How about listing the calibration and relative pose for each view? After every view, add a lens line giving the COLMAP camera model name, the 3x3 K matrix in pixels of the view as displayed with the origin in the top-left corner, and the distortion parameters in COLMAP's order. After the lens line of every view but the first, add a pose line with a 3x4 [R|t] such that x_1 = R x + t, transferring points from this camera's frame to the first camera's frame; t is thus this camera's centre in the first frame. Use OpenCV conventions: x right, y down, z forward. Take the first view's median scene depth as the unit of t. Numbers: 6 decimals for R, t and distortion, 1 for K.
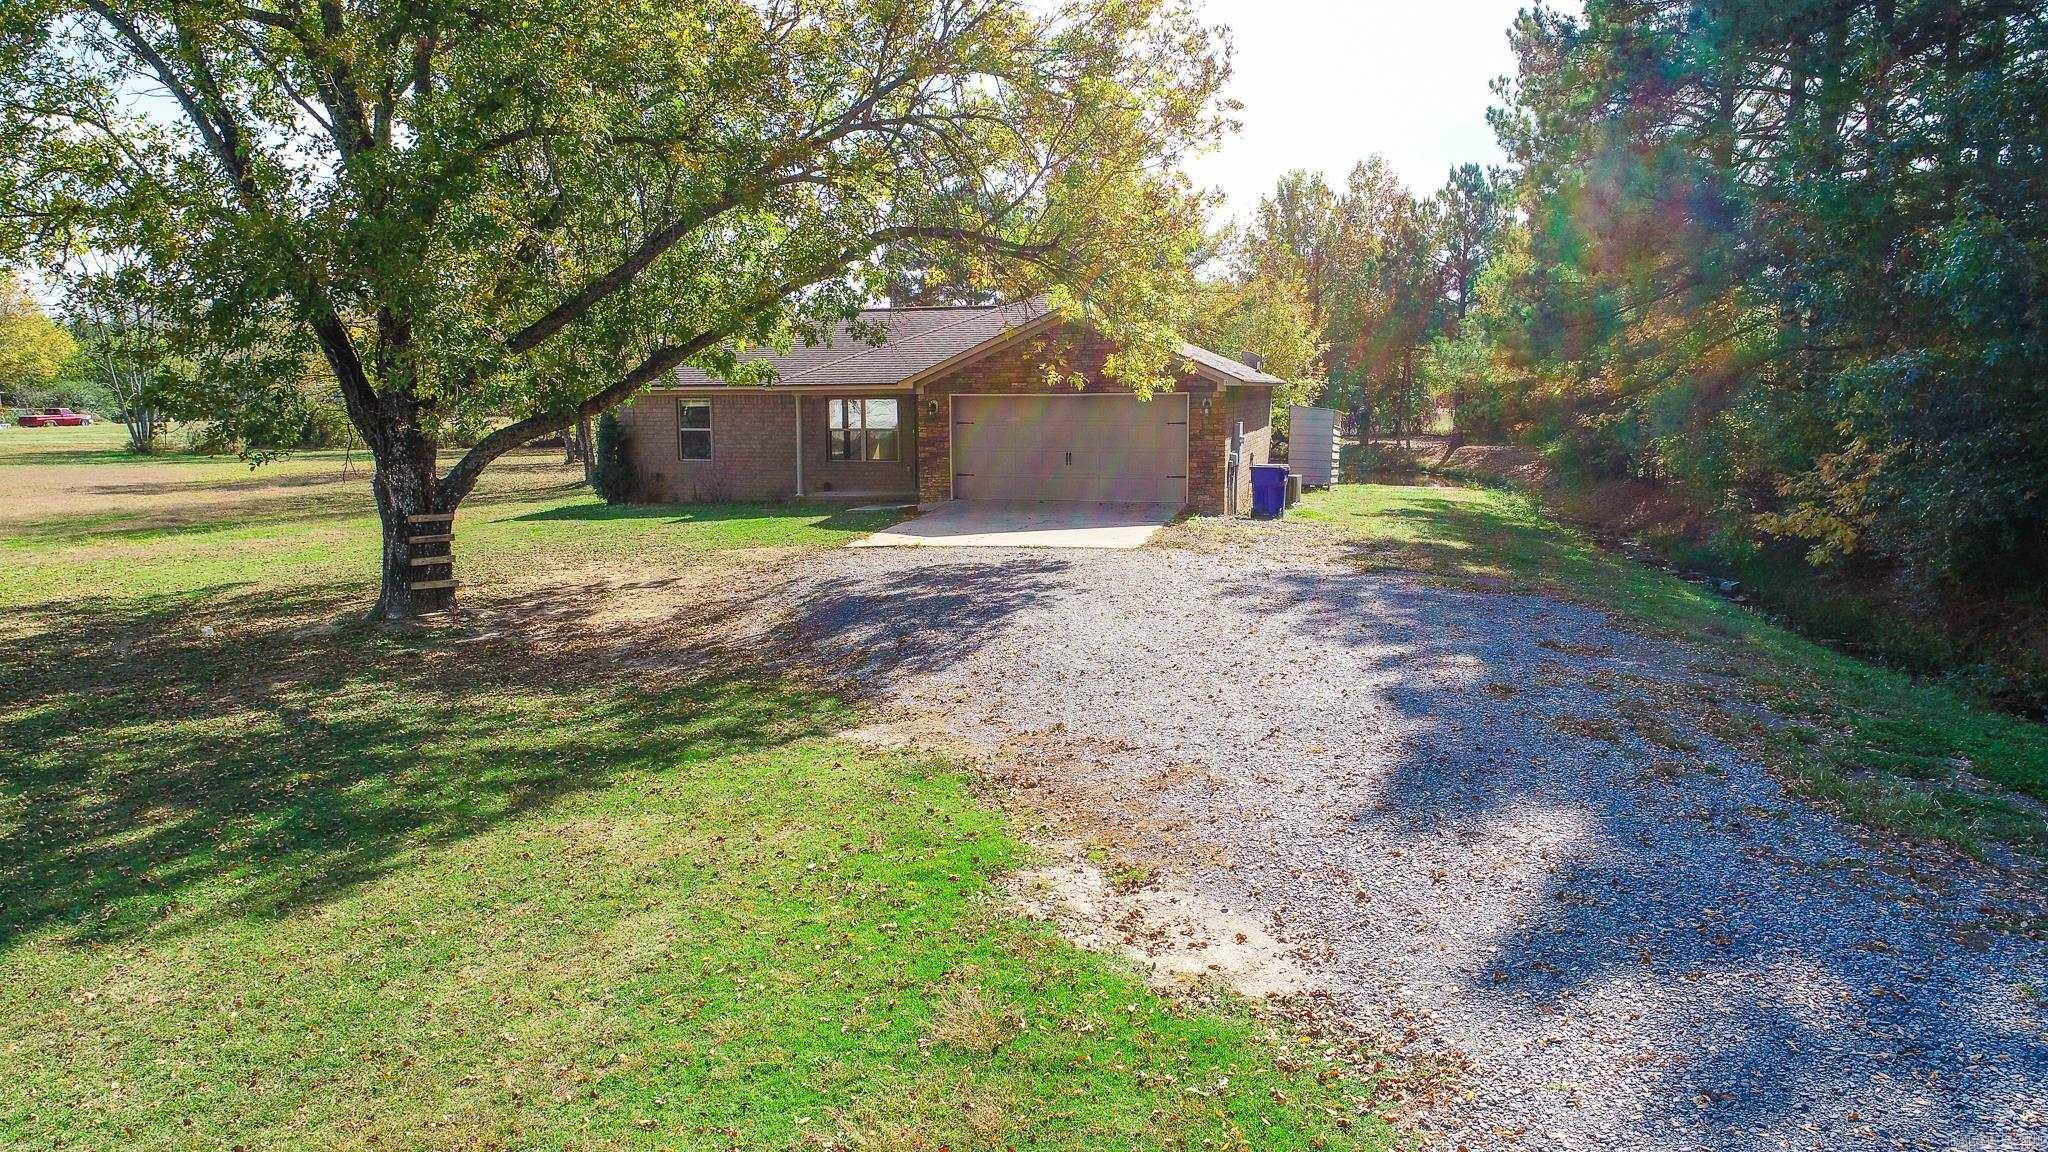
lens RADIAL K [[1368.0, 0, 1032.6], [0, 1368.0, 584.1], [0, 0, 1]] dist [0.002971, 0.000834]
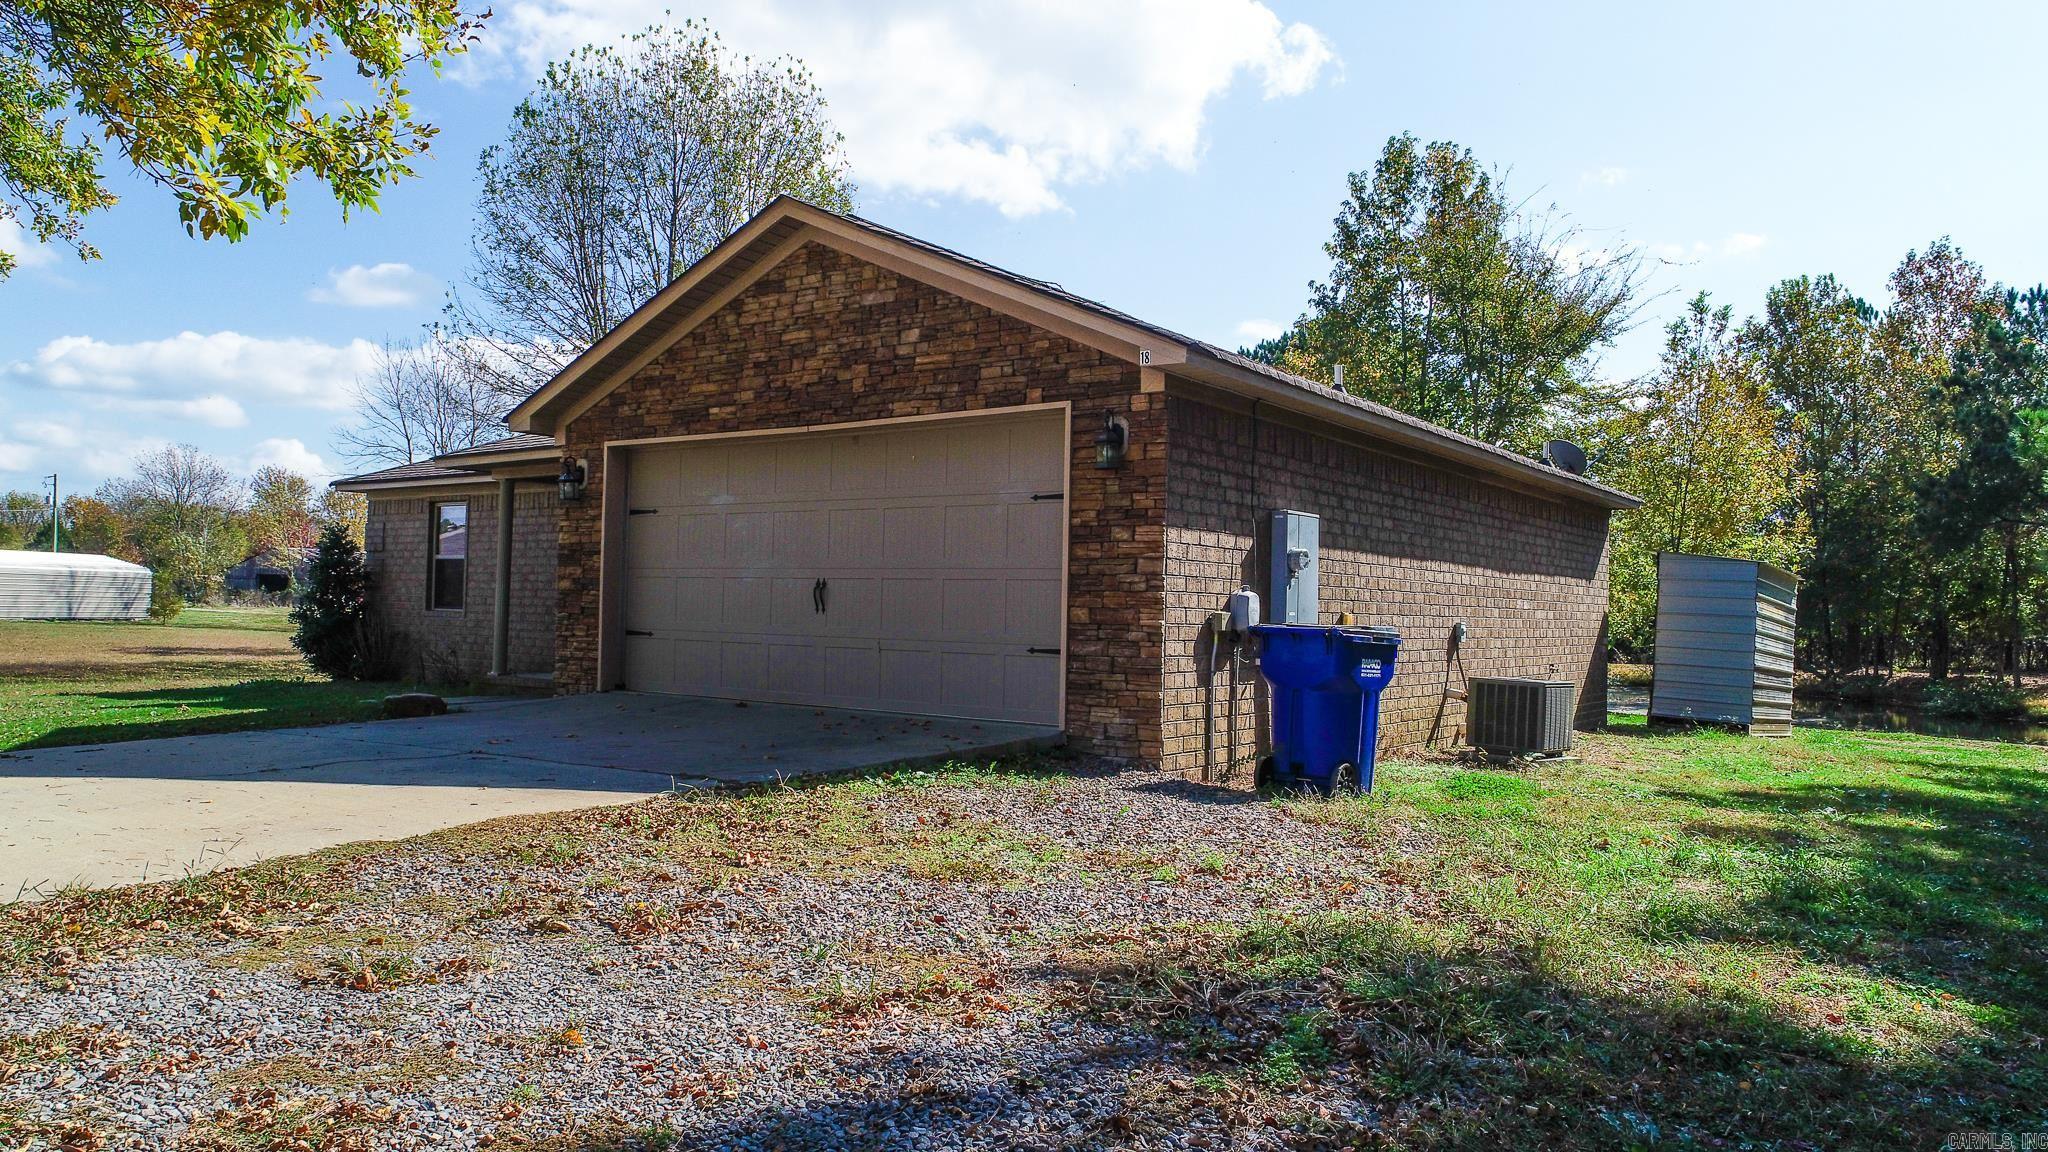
lens RADIAL K [[1368.0, 0, 1027.4], [0, 1368.0, 574.3], [0, 0, 1]] dist [0.002971, 0.000834]
pose [[0.928969, 0.016824, -0.369774, 0.219938], [-0.079646, 0.984653, -0.155292, -0.042236], [0.361487, 0.173712, 0.916052, 0.660753]]
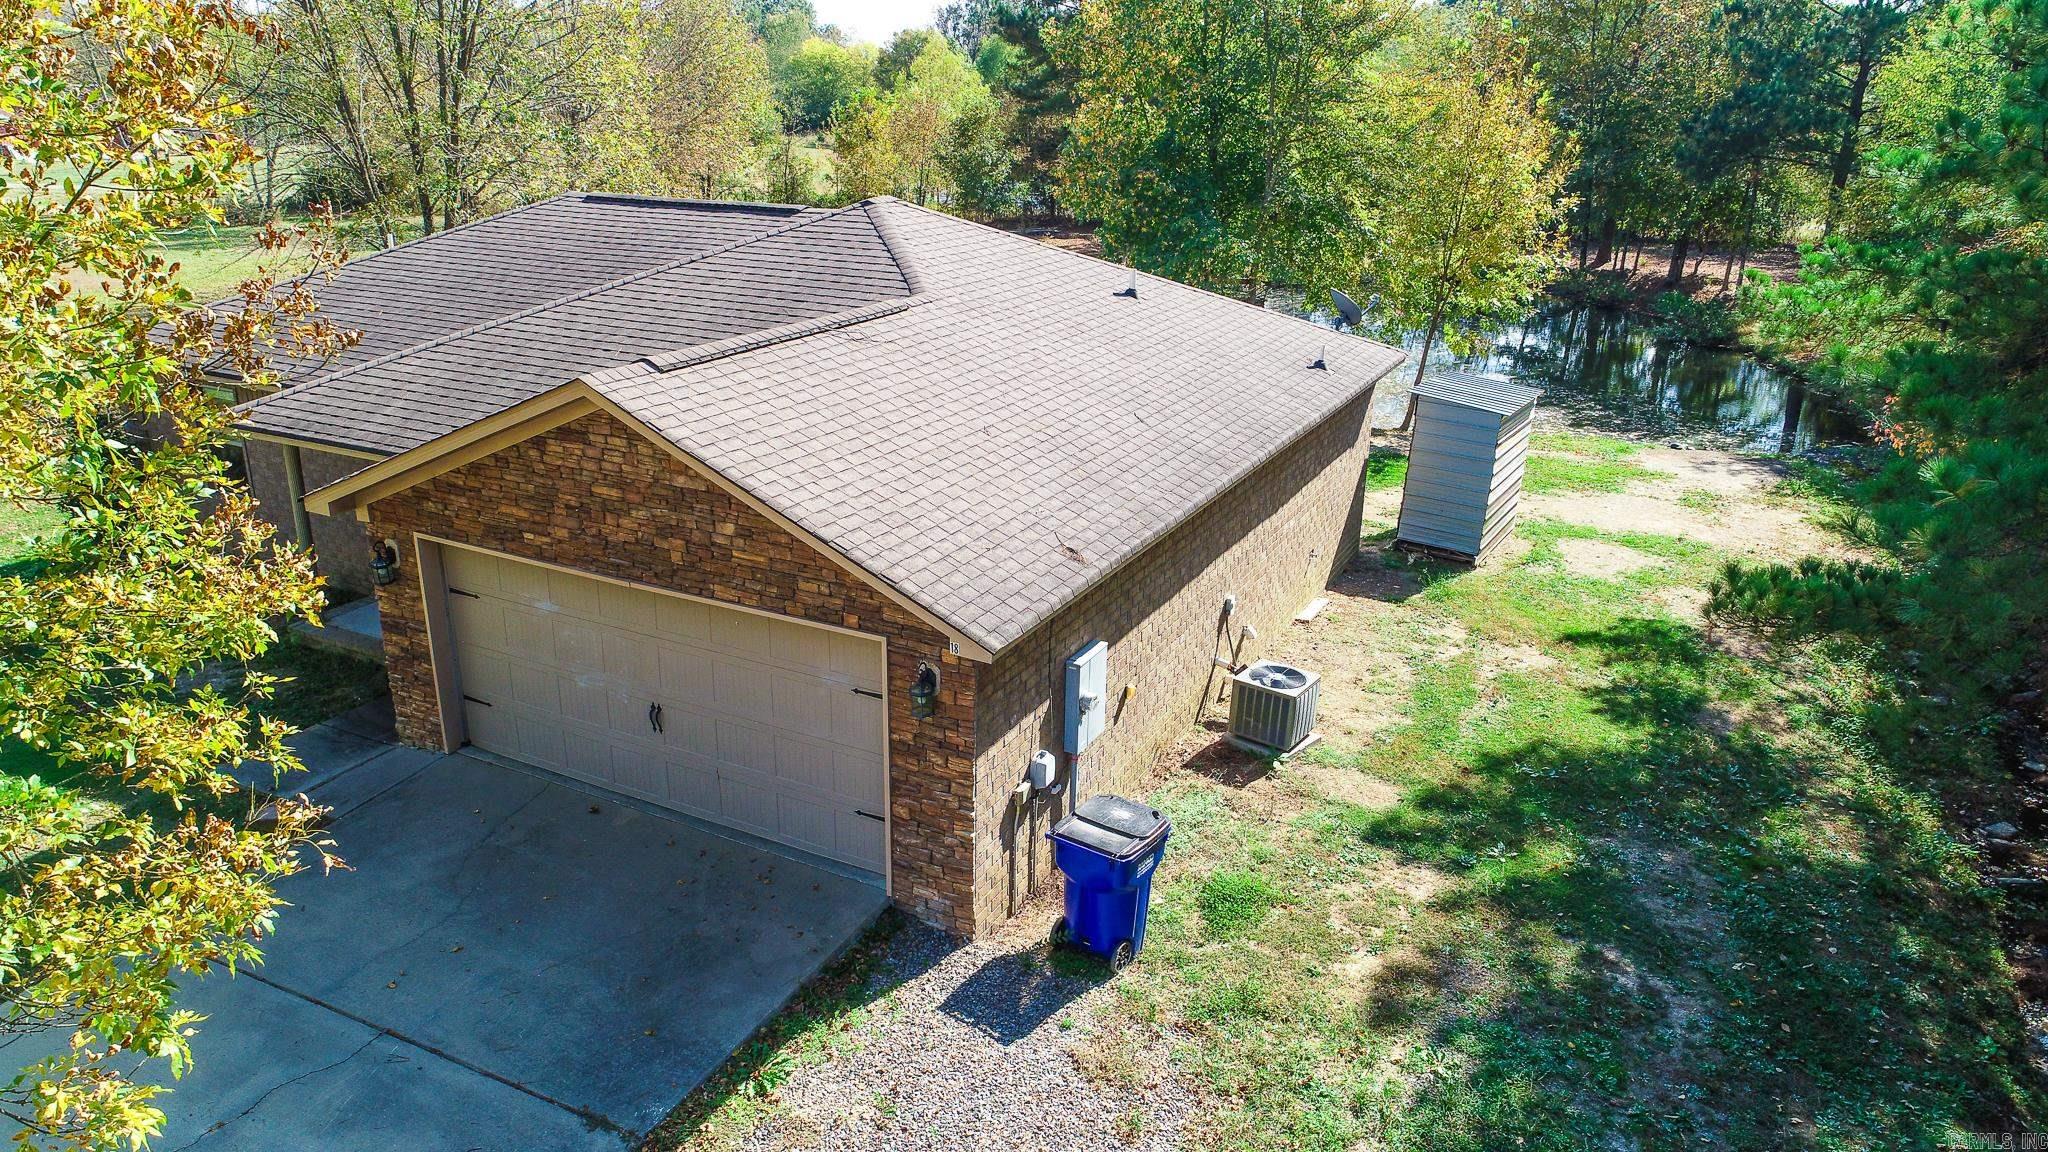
lens RADIAL K [[1368.0, 0, 1016.1], [0, 1368.0, 571.6], [0, 0, 1]] dist [0.002971, 0.000834]
pose [[0.972427, 0.097704, -0.211752, 0.214895], [-0.052769, 0.976641, 0.208297, -0.225767], [0.227158, -0.191380, 0.954868, 0.627507]]
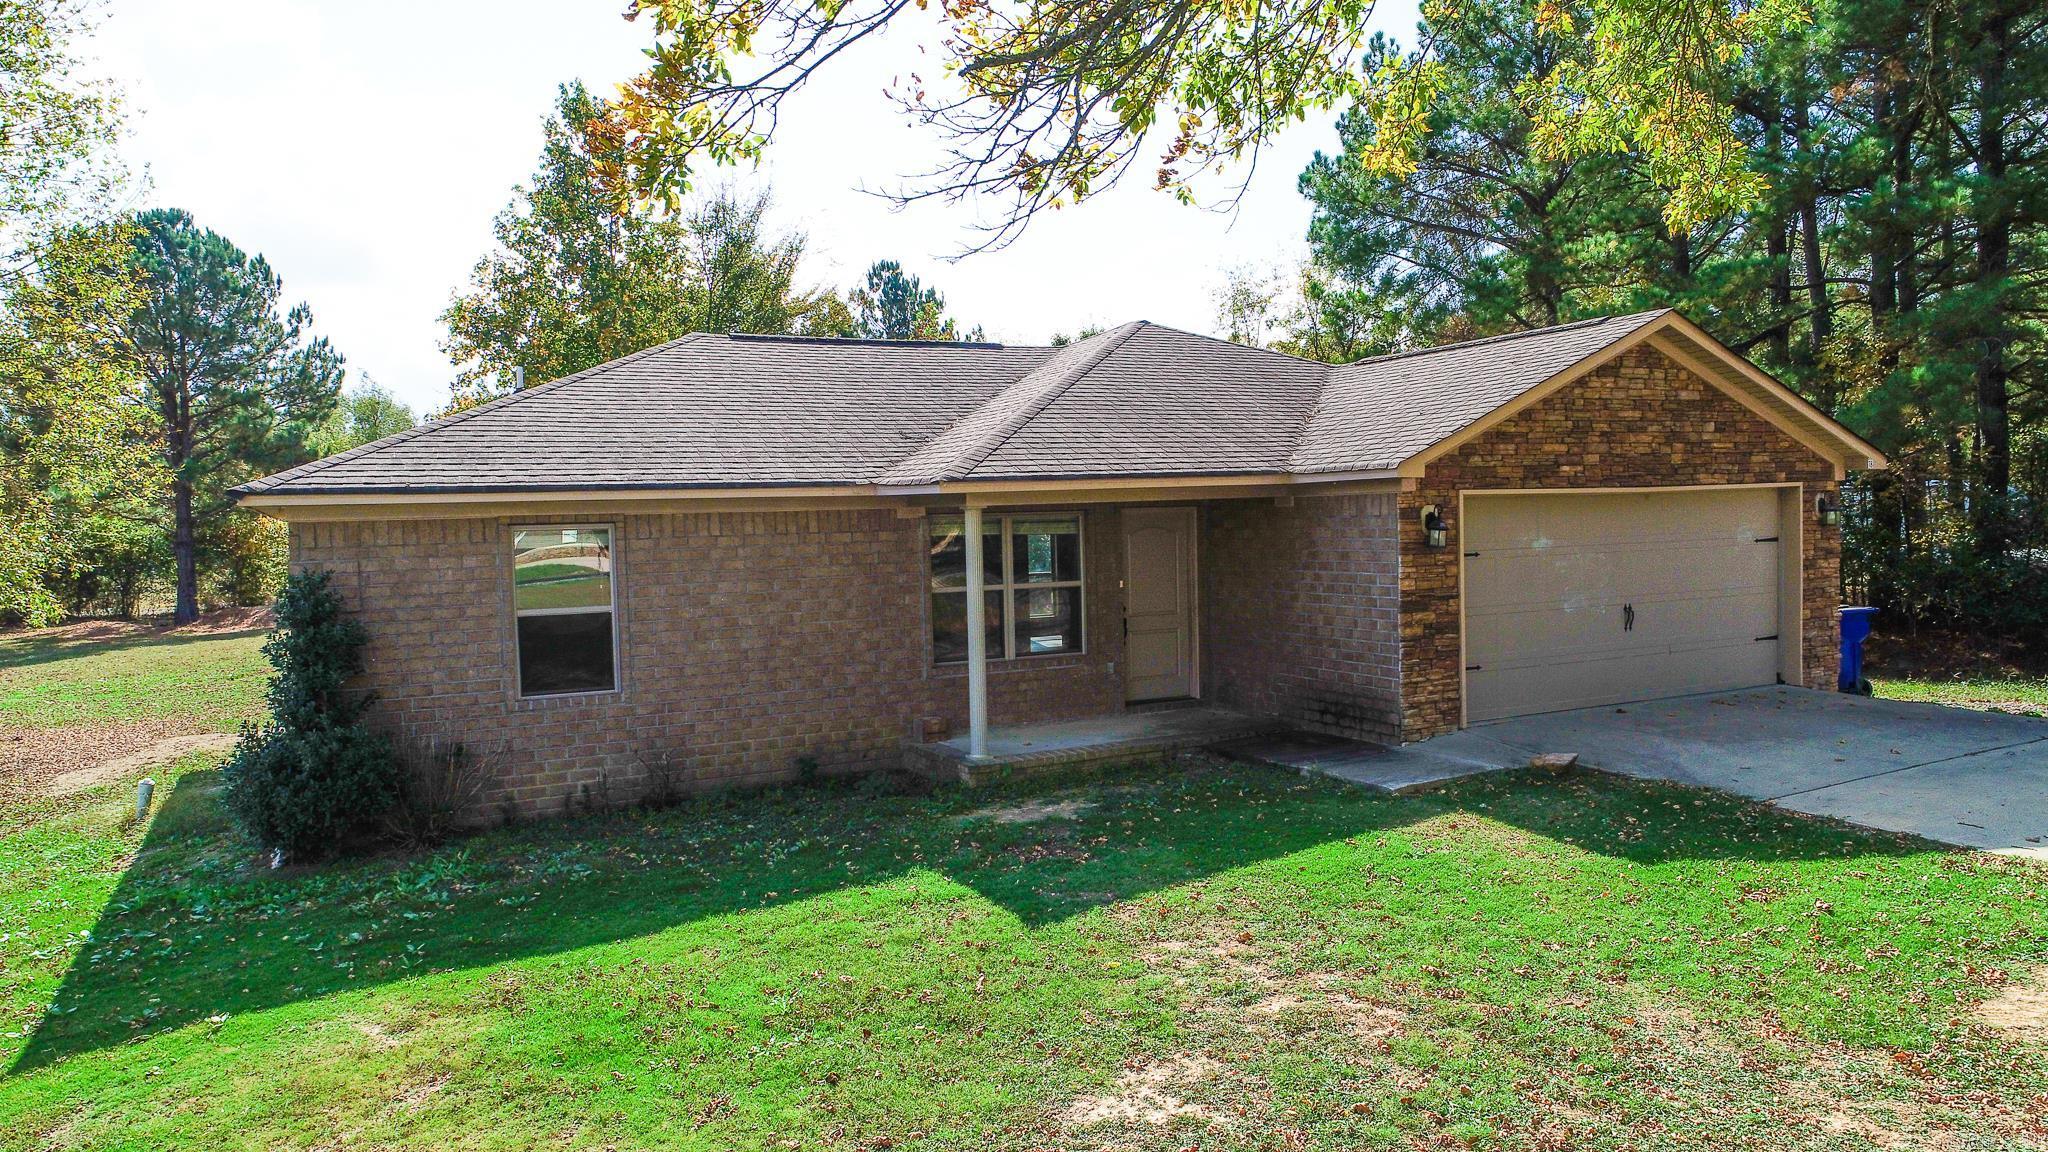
lens RADIAL K [[1368.0, 0, 1012.9], [0, 1368.0, 572.4], [0, 0, 1]] dist [0.002971, 0.000834]
pose [[0.753685, -0.041474, 0.655926, -0.461315], [0.116130, 0.990708, -0.070796, -0.097641], [-0.646895, 0.129531, 0.751498, 0.760899]]
